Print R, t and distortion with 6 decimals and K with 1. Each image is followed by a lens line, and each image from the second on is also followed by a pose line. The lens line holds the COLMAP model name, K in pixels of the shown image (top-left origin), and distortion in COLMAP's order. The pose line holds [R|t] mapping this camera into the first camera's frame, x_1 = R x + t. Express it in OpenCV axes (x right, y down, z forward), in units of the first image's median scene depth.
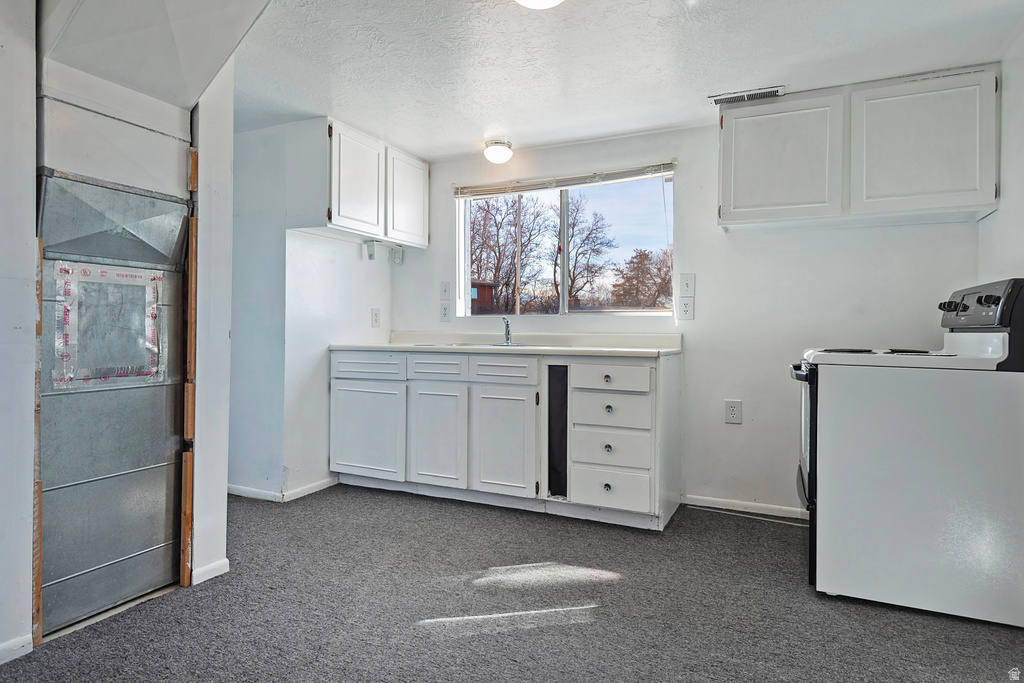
lens RADIAL K [[582.7, 0, 509.9], [0, 582.7, 334.6], [0, 0, 1]] dist [0.016267, -0.003539]
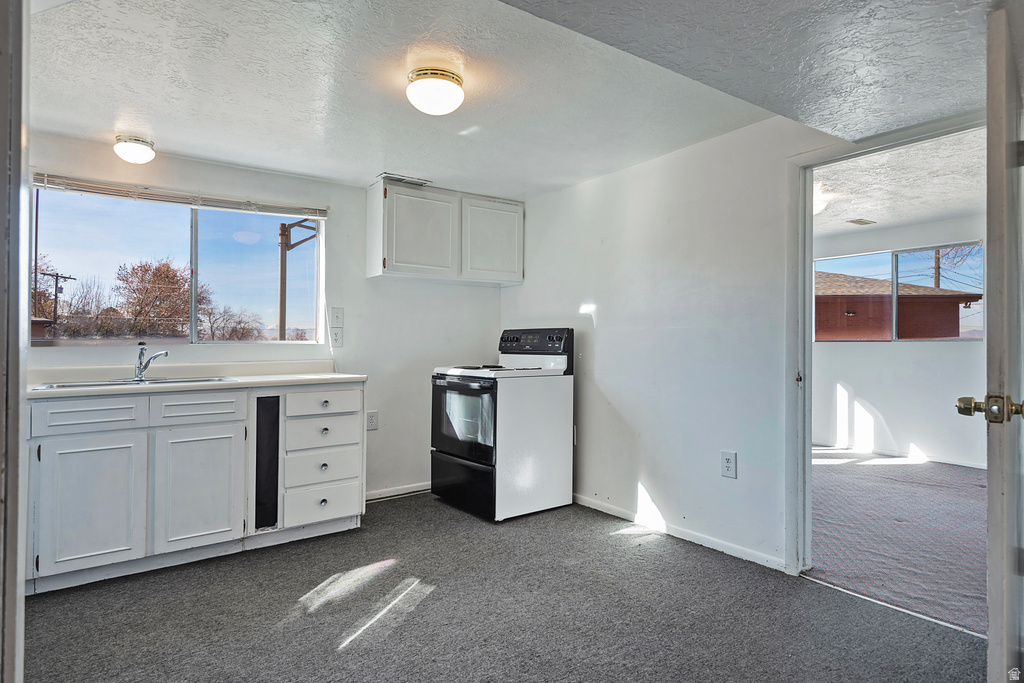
lens RADIAL K [[603.9, 0, 509.1], [0, 603.9, 340.6], [0, 0, 1]] dist [0.025714, -0.000574]
pose [[0.470841, -0.015032, 0.882090, -0.647271], [0.015889, 0.999837, 0.008558, -0.046684], [-0.882075, 0.009986, 0.471003, 0.139058]]
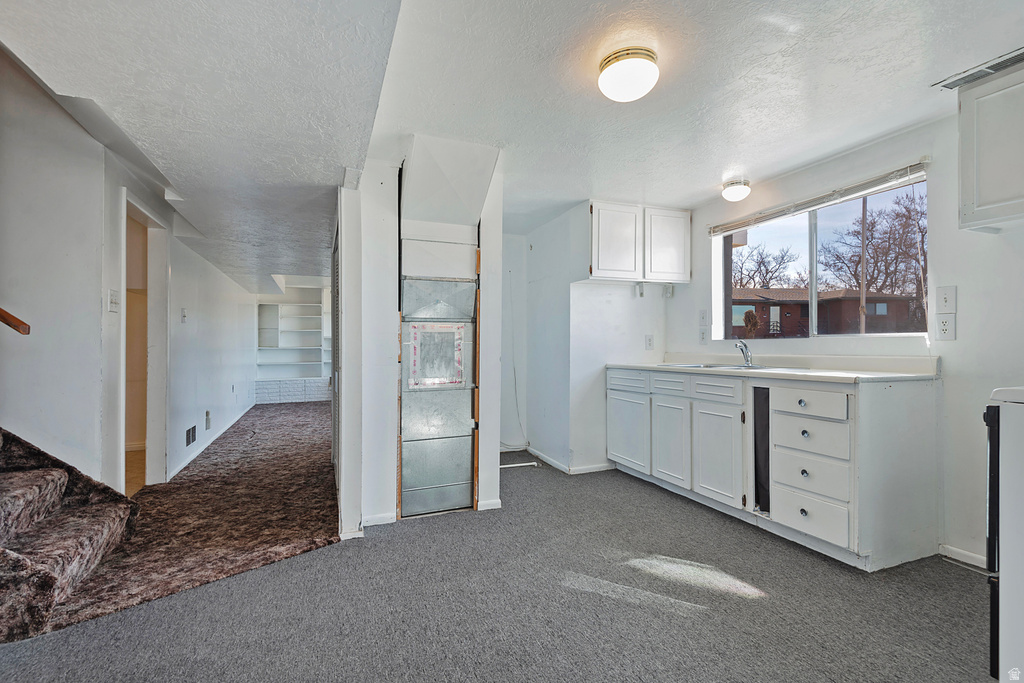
lens RADIAL K [[481.3, 0, 509.0], [0, 481.3, 343.7], [0, 0, 1]] dist [0.046110, -0.030641]
pose [[0.730142, -0.018478, -0.683045, 0.359698], [0.010929, 0.999822, -0.015366, -0.018204], [0.683208, 0.003754, 0.730215, 0.043836]]
